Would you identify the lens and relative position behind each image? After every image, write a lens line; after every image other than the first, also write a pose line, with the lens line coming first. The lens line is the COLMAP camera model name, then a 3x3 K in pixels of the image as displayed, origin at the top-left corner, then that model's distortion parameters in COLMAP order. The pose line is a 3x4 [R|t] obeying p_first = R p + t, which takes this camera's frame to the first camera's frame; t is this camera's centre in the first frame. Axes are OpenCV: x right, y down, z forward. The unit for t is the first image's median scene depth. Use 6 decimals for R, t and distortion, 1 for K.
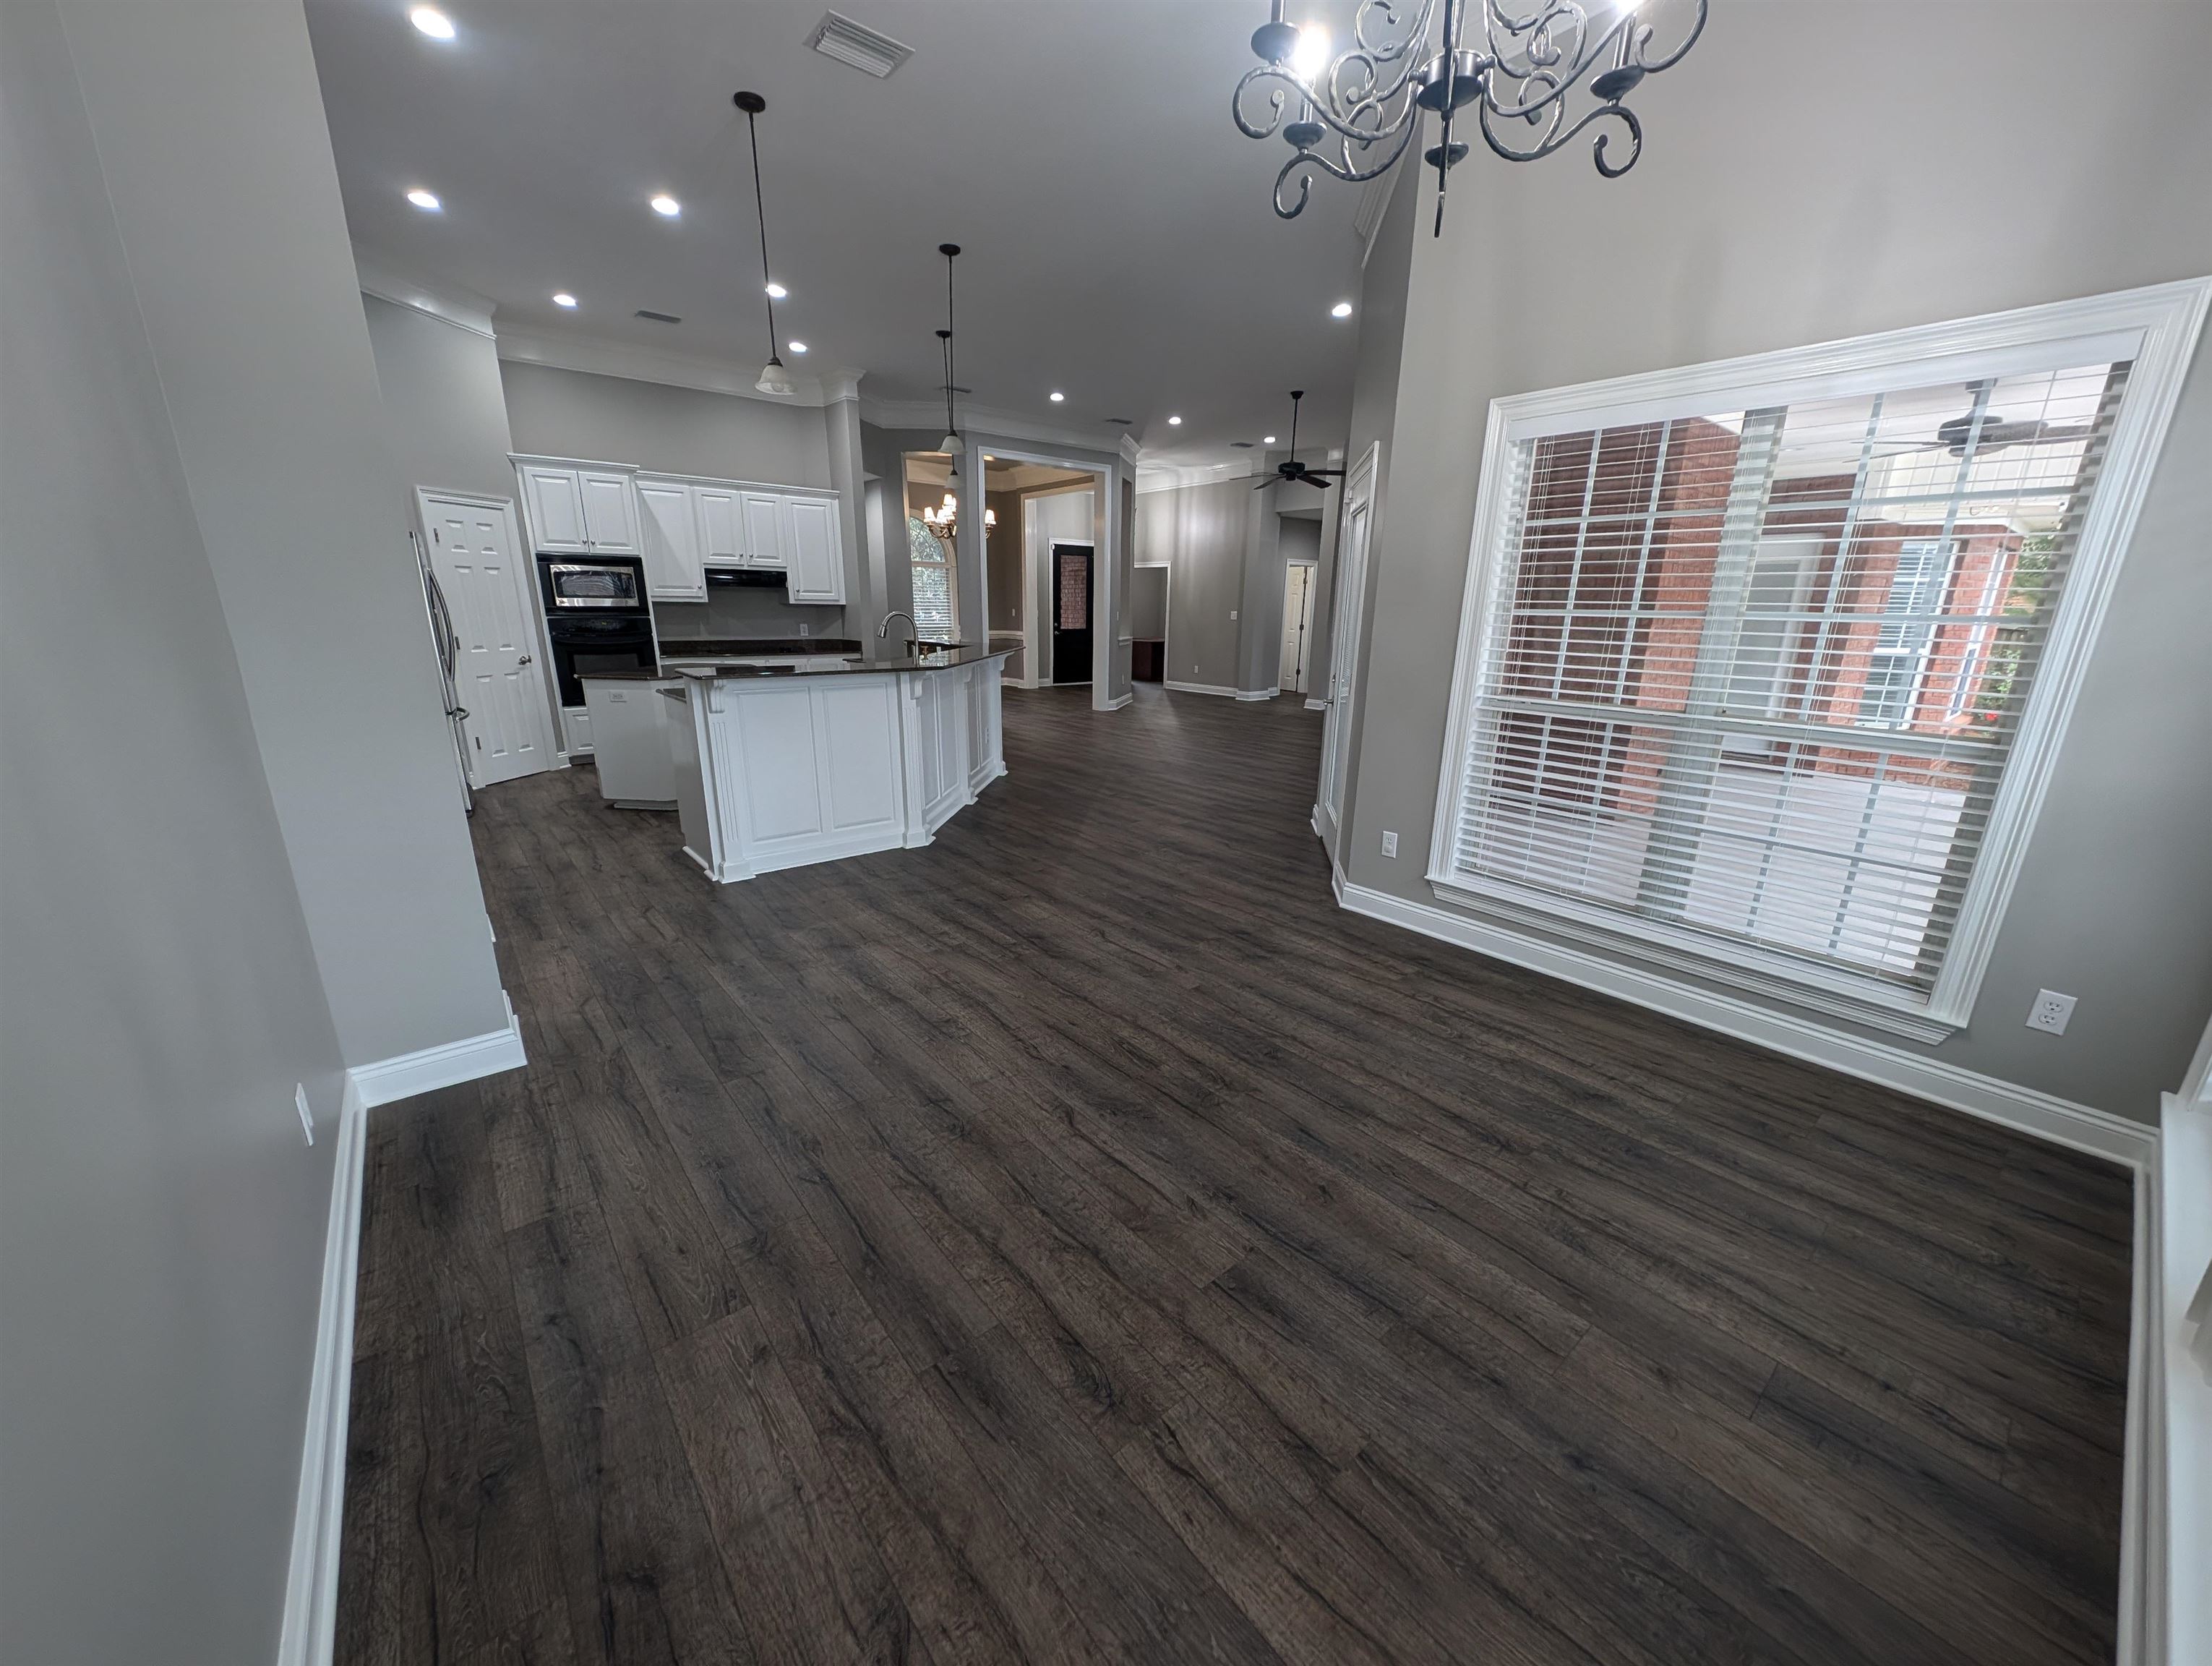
lens RADIAL K [[826.7, 0, 1108.2], [0, 826.7, 827.4], [0, 0, 1]] dist [0.009542, -0.003225]
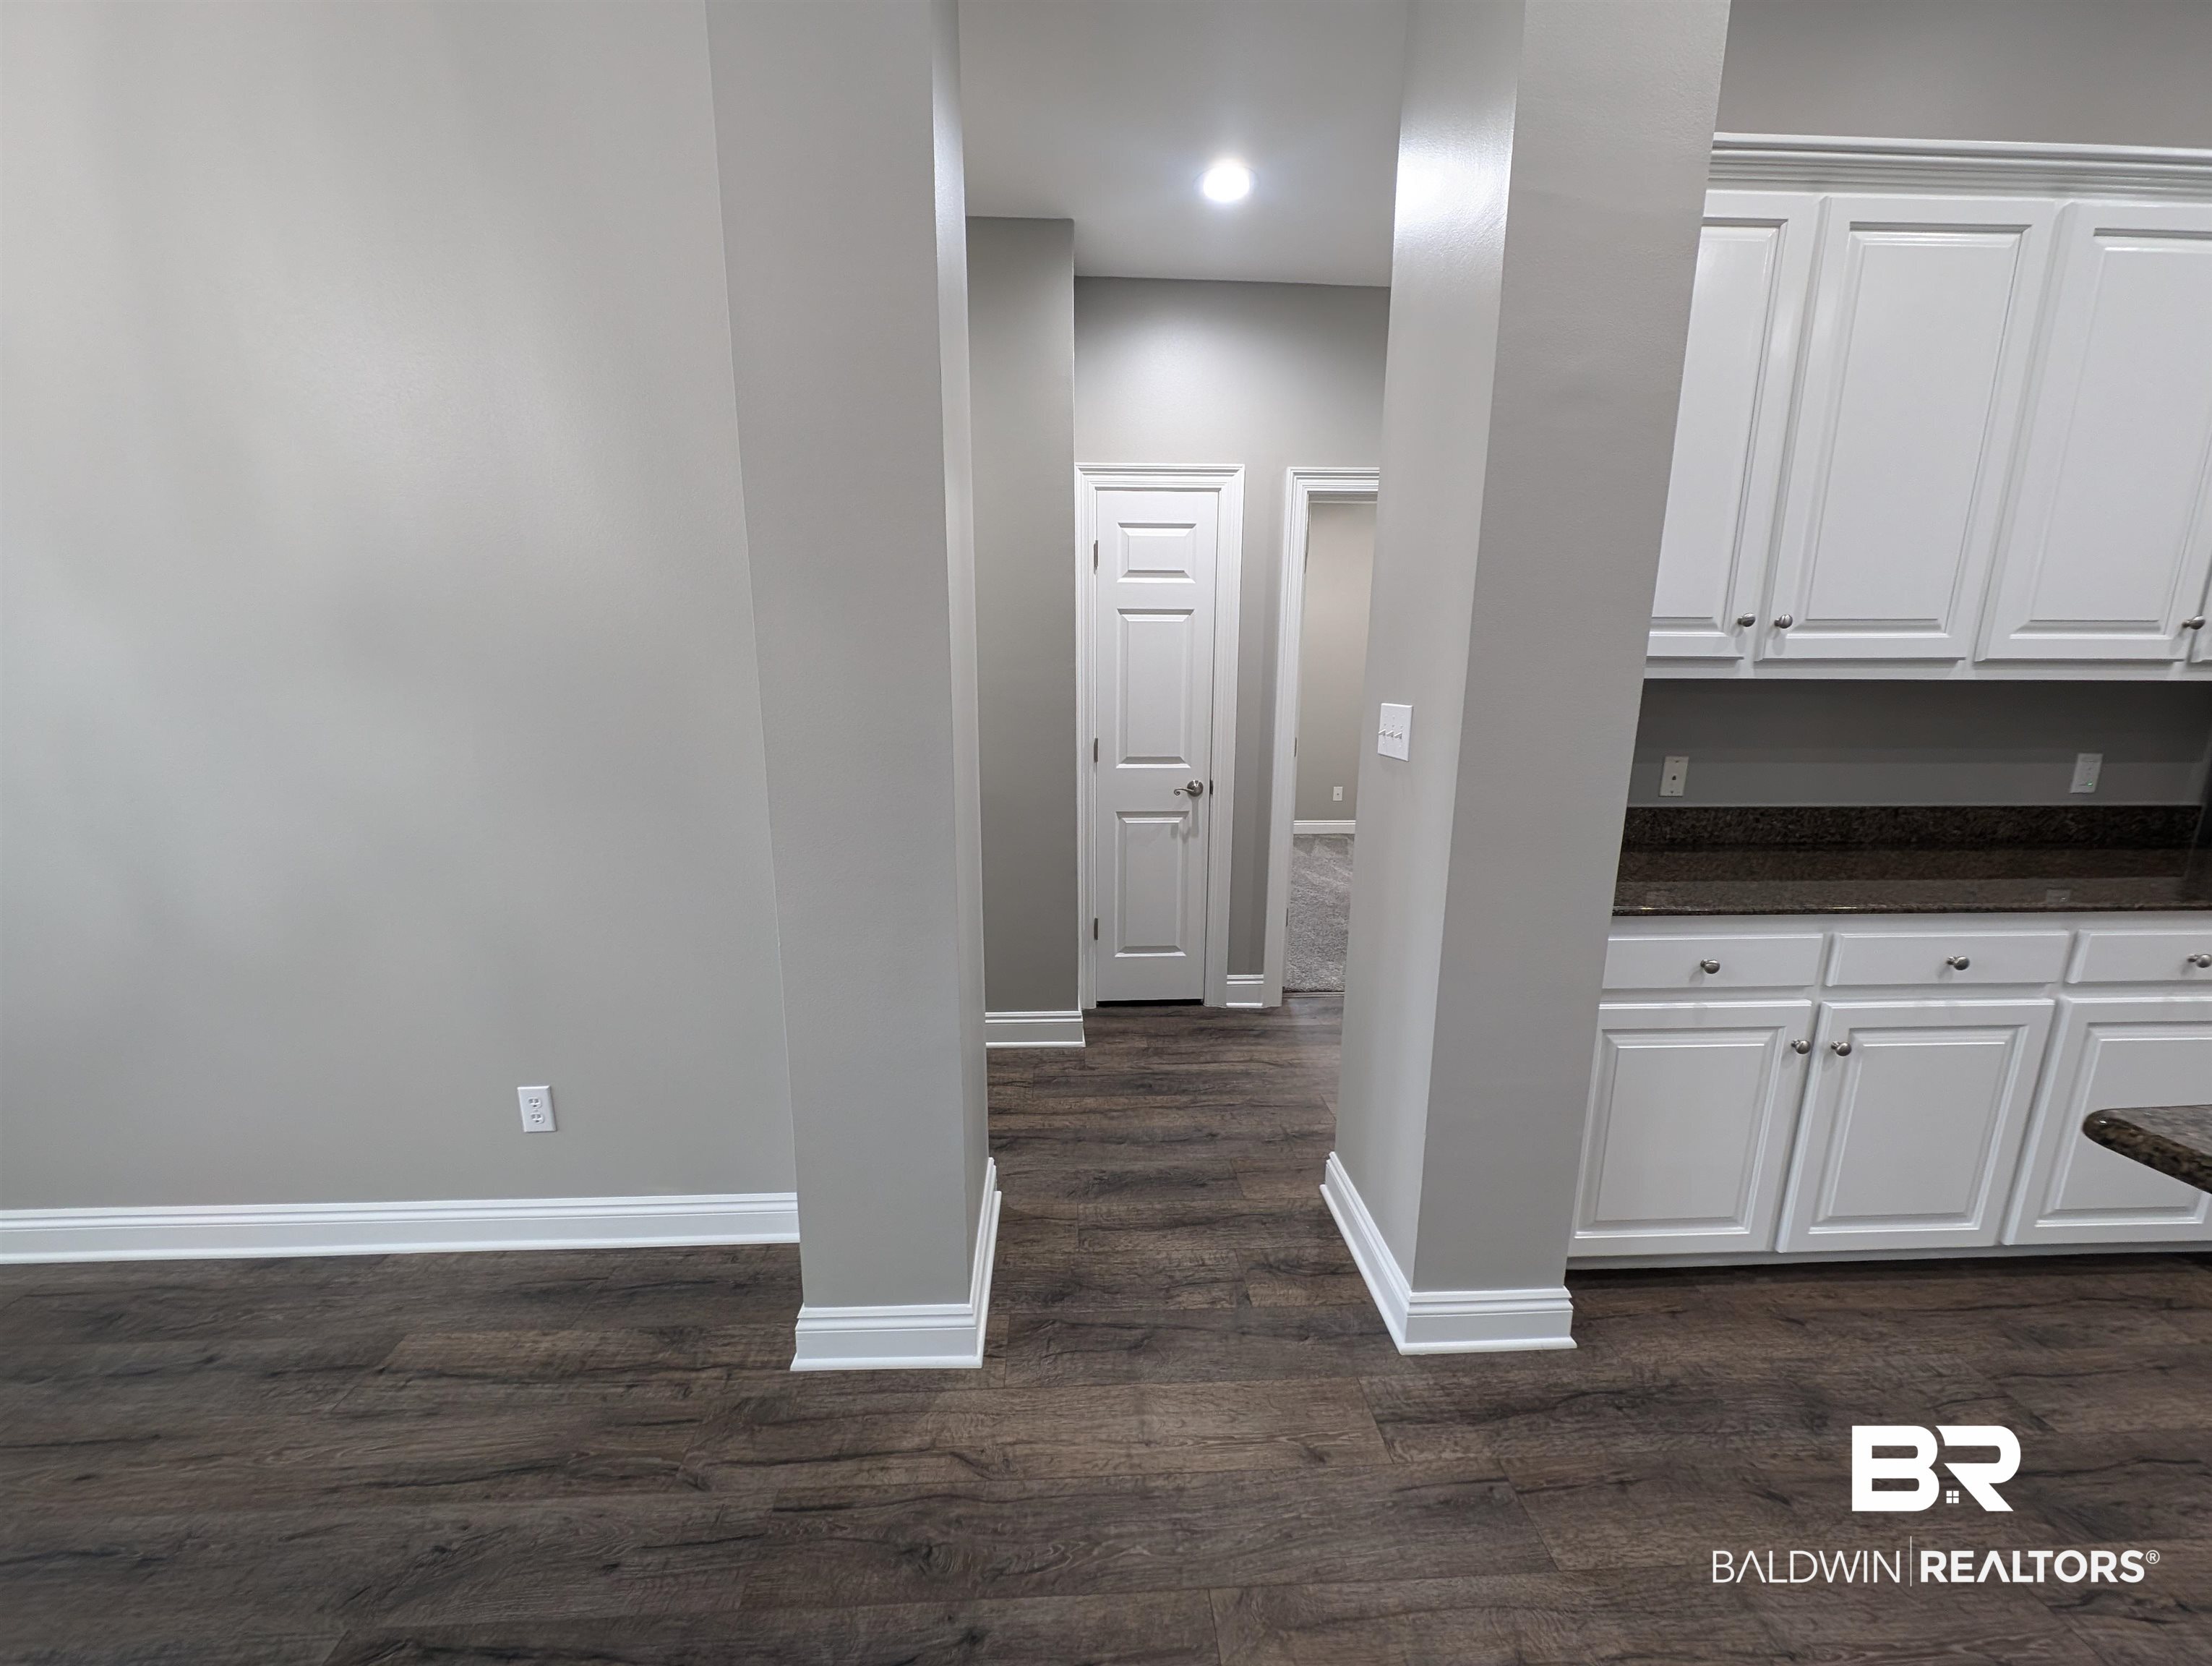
lens RADIAL K [[826.7, 0, 1105.3], [0, 826.7, 837.0], [0, 0, 1]] dist [0.009542, -0.003225]
pose [[-0.597799, 0.145935, -0.788251, -0.137739], [-0.219448, 0.915940, 0.336002, -0.127557], [0.771025, 0.373842, -0.515522, 0.475004]]
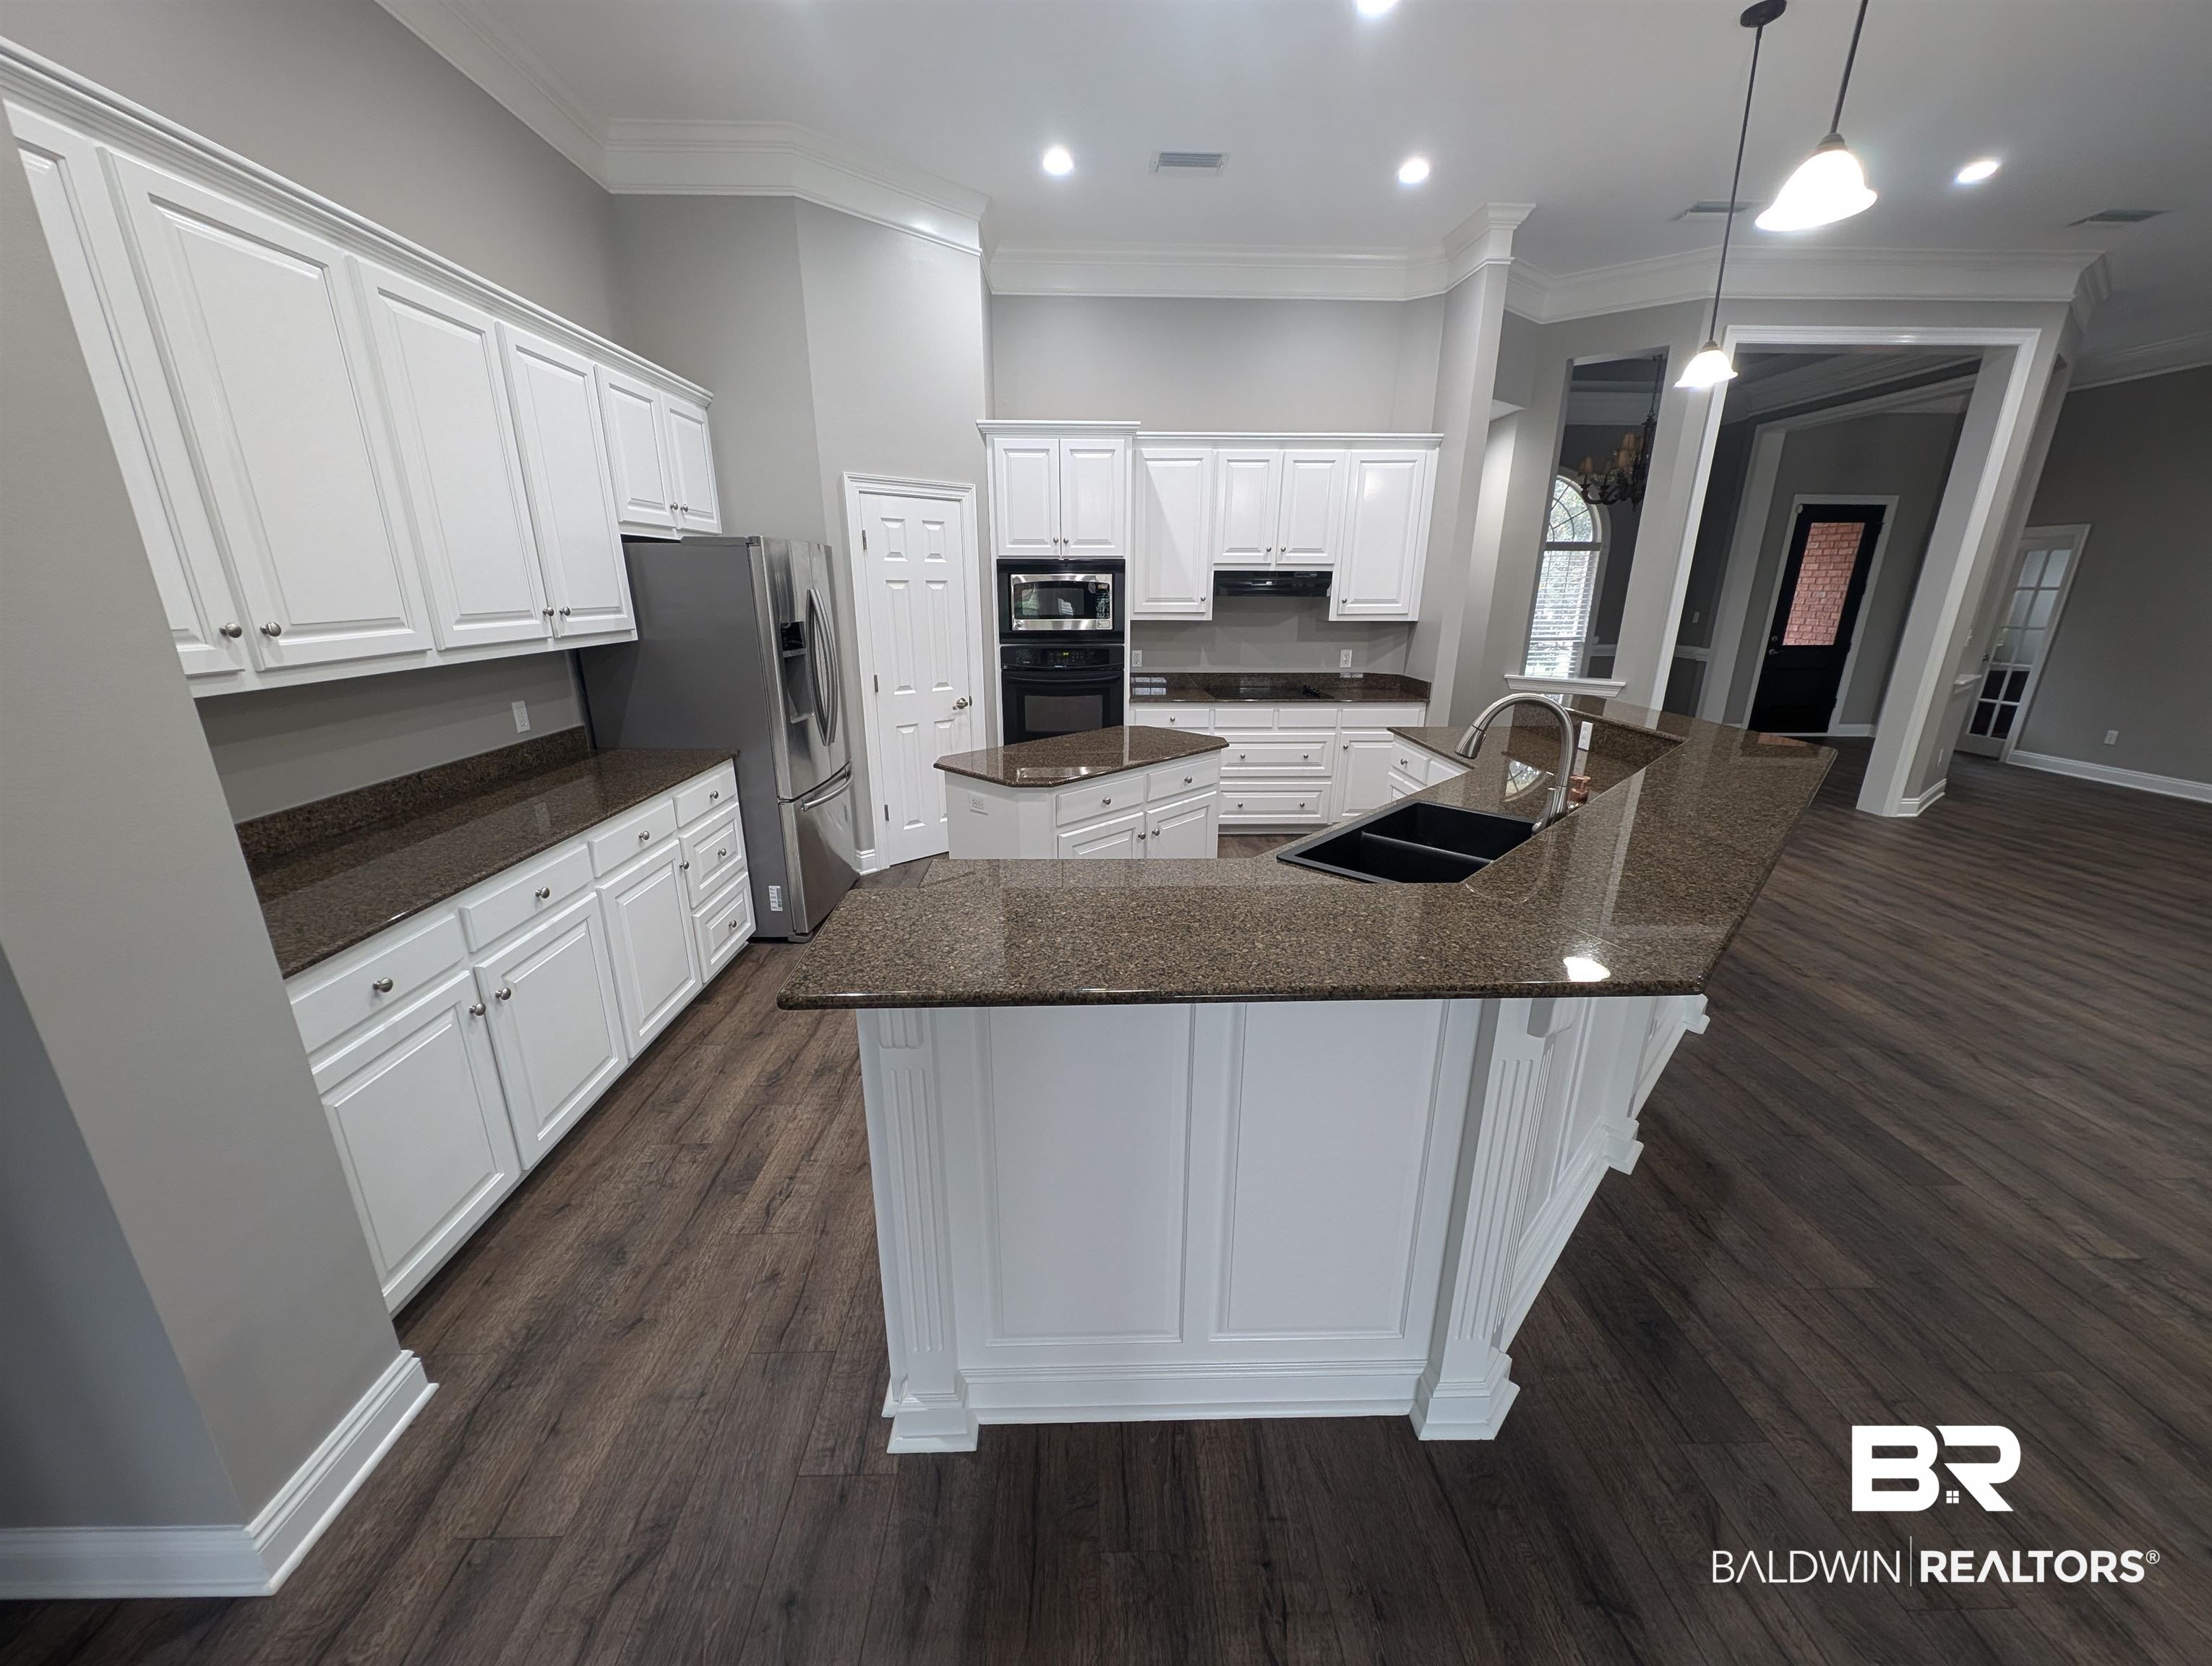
lens RADIAL K [[826.7, 0, 1093.8], [0, 826.7, 841.8], [0, 0, 1]] dist [0.009542, -0.003225]
pose [[0.779291, 0.180643, -0.600062, -0.123693], [-0.159112, 0.983209, 0.089350, -0.147602], [0.606127, 0.025847, 0.794948, 0.431588]]
